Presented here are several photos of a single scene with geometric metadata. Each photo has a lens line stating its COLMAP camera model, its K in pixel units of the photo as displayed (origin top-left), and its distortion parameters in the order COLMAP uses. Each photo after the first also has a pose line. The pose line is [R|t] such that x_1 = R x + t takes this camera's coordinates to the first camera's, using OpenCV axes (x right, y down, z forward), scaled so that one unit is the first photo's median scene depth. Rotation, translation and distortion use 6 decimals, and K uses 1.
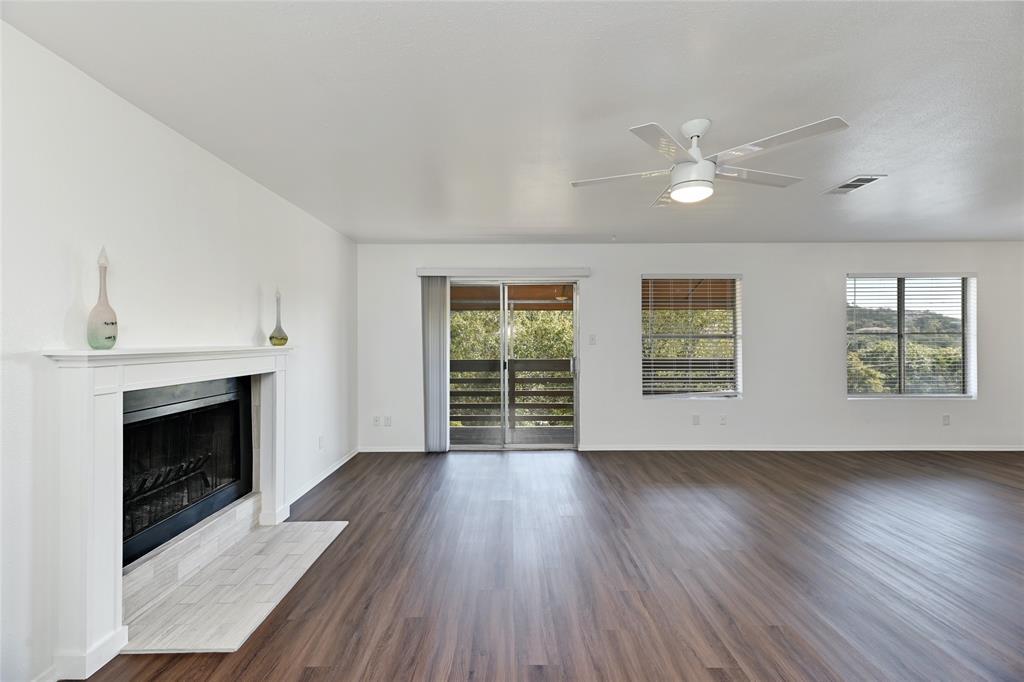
lens RADIAL K [[421.6, 0, 517.8], [0, 421.6, 342.5], [0, 0, 1]] dist [0.018614, -0.003744]
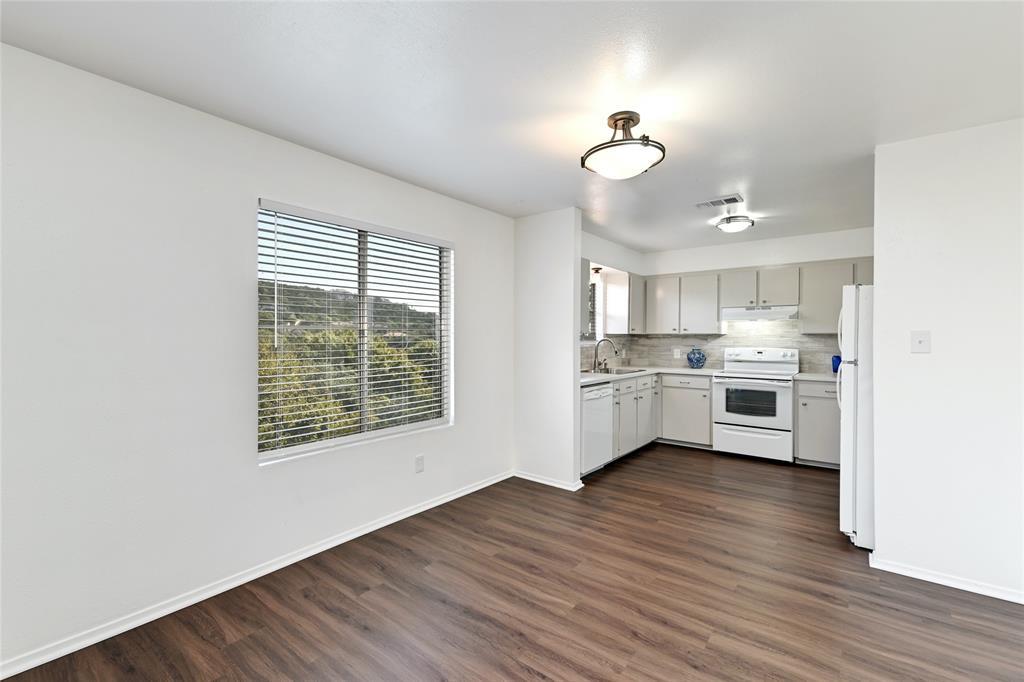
lens RADIAL K [[446.6, 0, 507.6], [0, 446.6, 342.2], [0, 0, 1]] dist [0.010079, -0.004715]
pose [[0.633124, -0.002328, 0.774047, 0.575110], [0.000655, 0.999997, 0.002472, -0.002977], [-0.774050, -0.001058, 0.633124, 0.481918]]
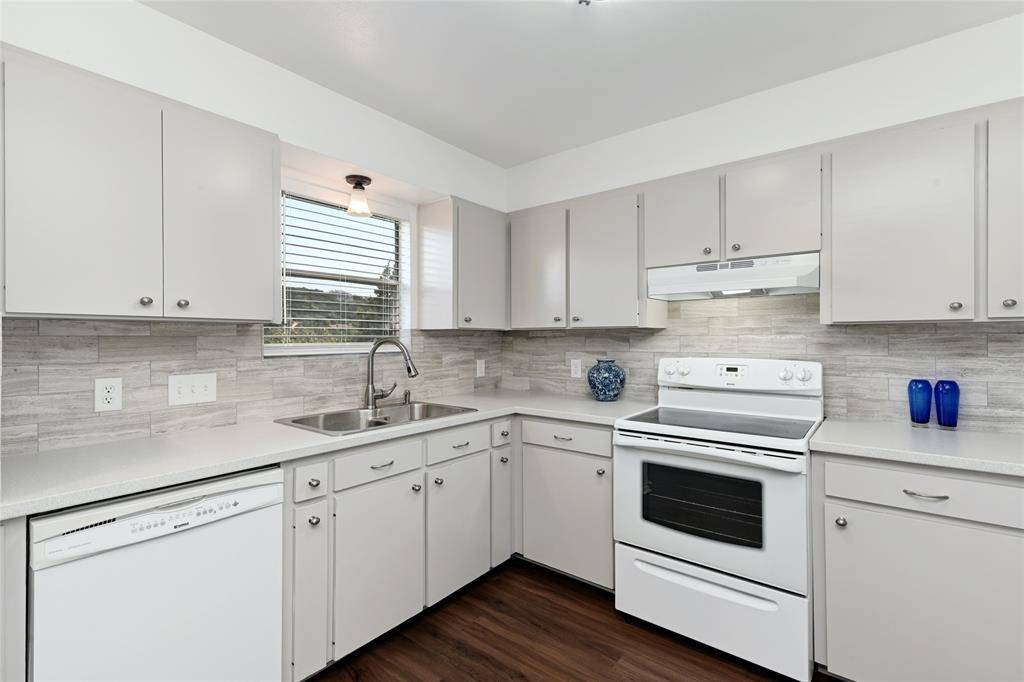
lens RADIAL K [[446.6, 0, 514.1], [0, 446.6, 339.4], [0, 0, 1]] dist [0.010079, -0.004715]
pose [[0.645813, 0.002574, 0.763491, 1.313883], [0.006289, 0.999942, -0.008690, -0.003625], [-0.763470, 0.010413, 0.645760, 0.567977]]
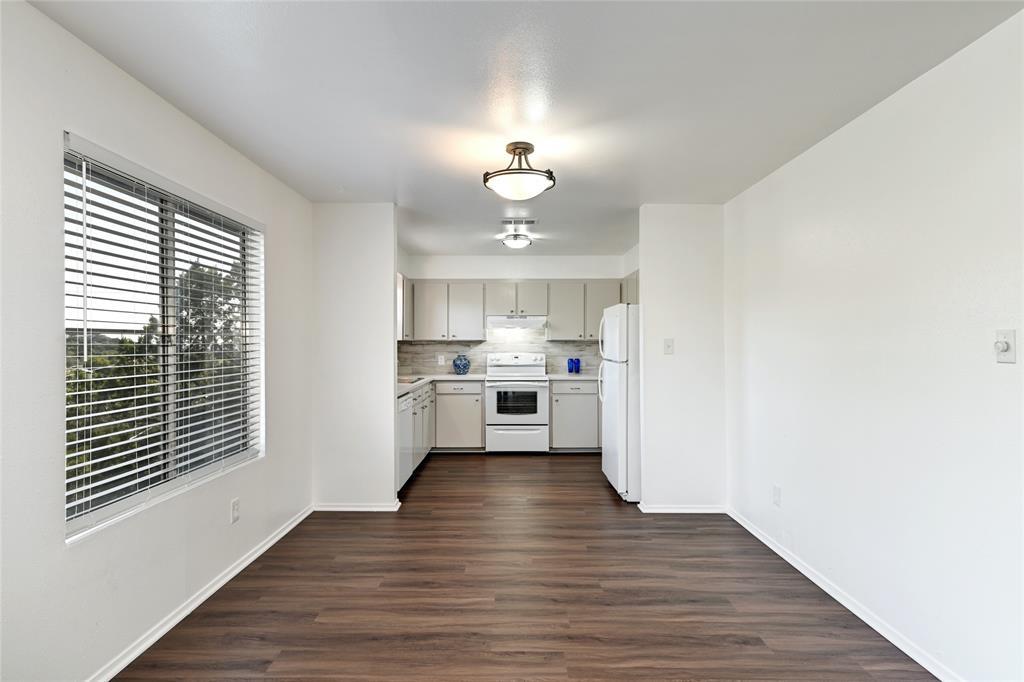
lens RADIAL K [[521.4, 0, 508.3], [0, 521.4, 344.8], [0, 0, 1]] dist [0.007310, -0.002443]
pose [[0.025202, 0.002215, 0.999680, 0.406976], [0.008922, 0.999957, -0.002441, -0.005088], [-0.999643, 0.008980, 0.025181, 0.687829]]
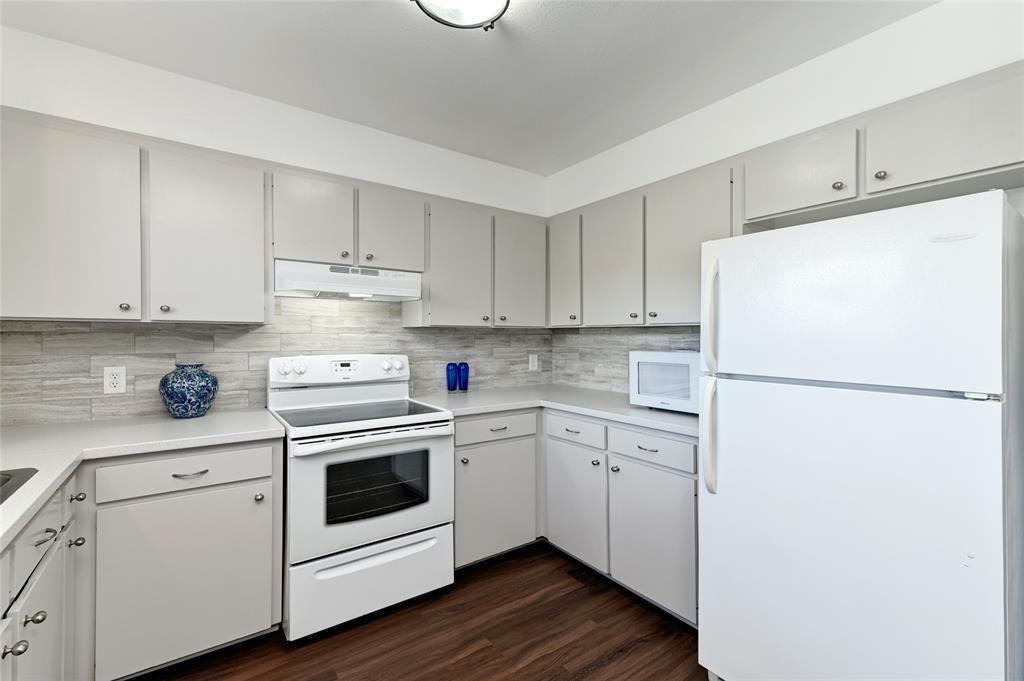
lens RADIAL K [[446.6, 0, 511.2], [0, 446.6, 340.6], [0, 0, 1]] dist [0.010079, -0.004715]
pose [[-0.561826, -0.003828, 0.827247, 1.286668], [0.007458, 0.999925, 0.009692, -0.006438], [-0.827222, 0.011615, -0.561755, 0.837993]]
